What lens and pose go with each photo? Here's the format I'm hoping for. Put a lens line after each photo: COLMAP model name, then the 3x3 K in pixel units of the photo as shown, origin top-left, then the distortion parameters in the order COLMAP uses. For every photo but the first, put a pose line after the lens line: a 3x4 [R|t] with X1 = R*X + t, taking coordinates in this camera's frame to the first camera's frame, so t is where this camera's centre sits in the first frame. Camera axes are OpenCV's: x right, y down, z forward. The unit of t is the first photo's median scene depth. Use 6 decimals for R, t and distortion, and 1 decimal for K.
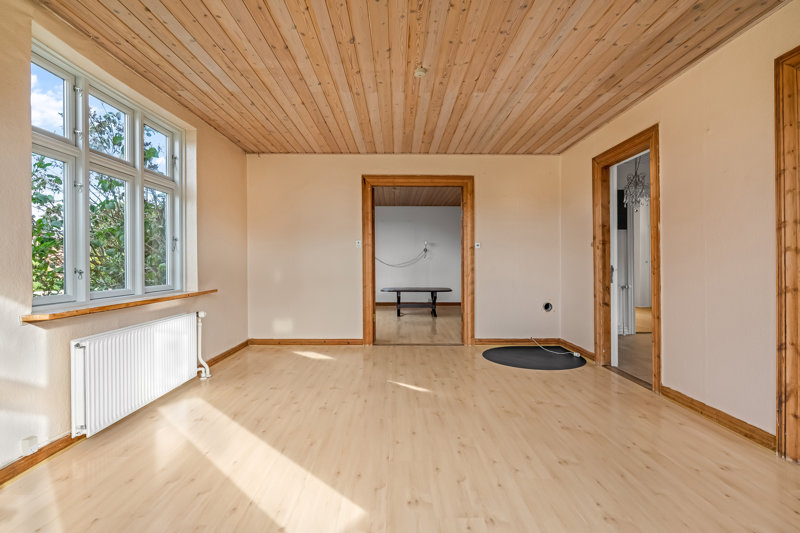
lens RADIAL K [[388.7, 0, 400.2], [0, 388.7, 262.6], [0, 0, 1]] dist [-0.000211, 0.000222]
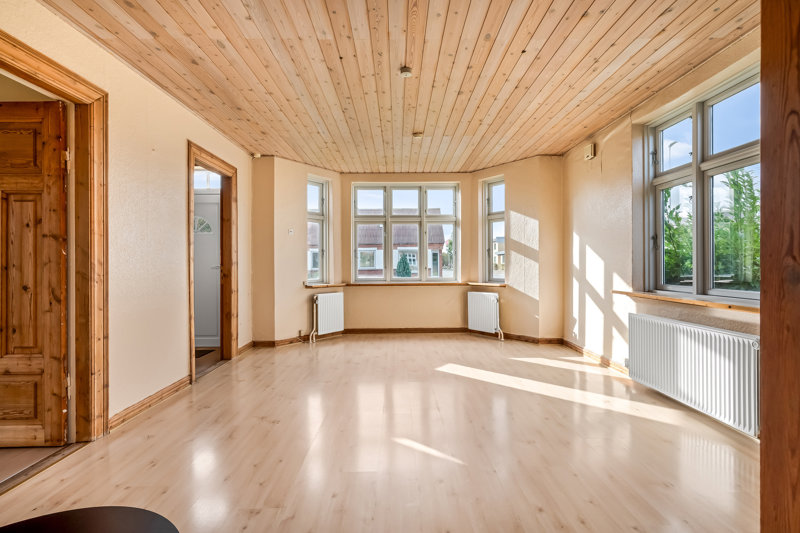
lens RADIAL K [[389.8, 0, 400.0], [0, 389.8, 266.5], [0, 0, 1]] dist [0.000610, 0.000108]
pose [[-0.999943, 0.010611, 0.001312, 0.073577], [0.010619, 0.999927, 0.005803, 0.000132], [-0.001250, 0.005817, -0.999982, 2.053465]]
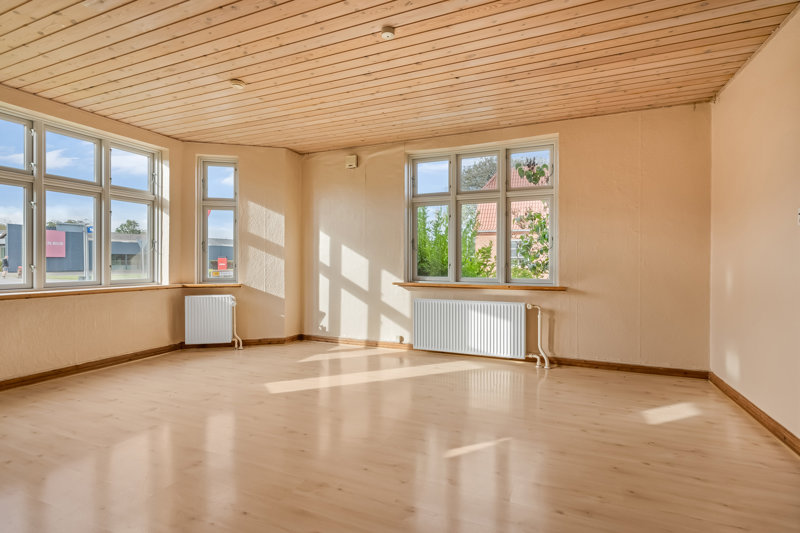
lens RADIAL K [[388.7, 0, 400.2], [0, 388.7, 262.6], [0, 0, 1]] dist [-0.000211, 0.000222]
pose [[-0.405315, 0.004781, -0.914164, 0.831593], [-0.002200, 0.999978, 0.006206, 0.002079], [0.914174, 0.004527, -0.405296, 1.407416]]
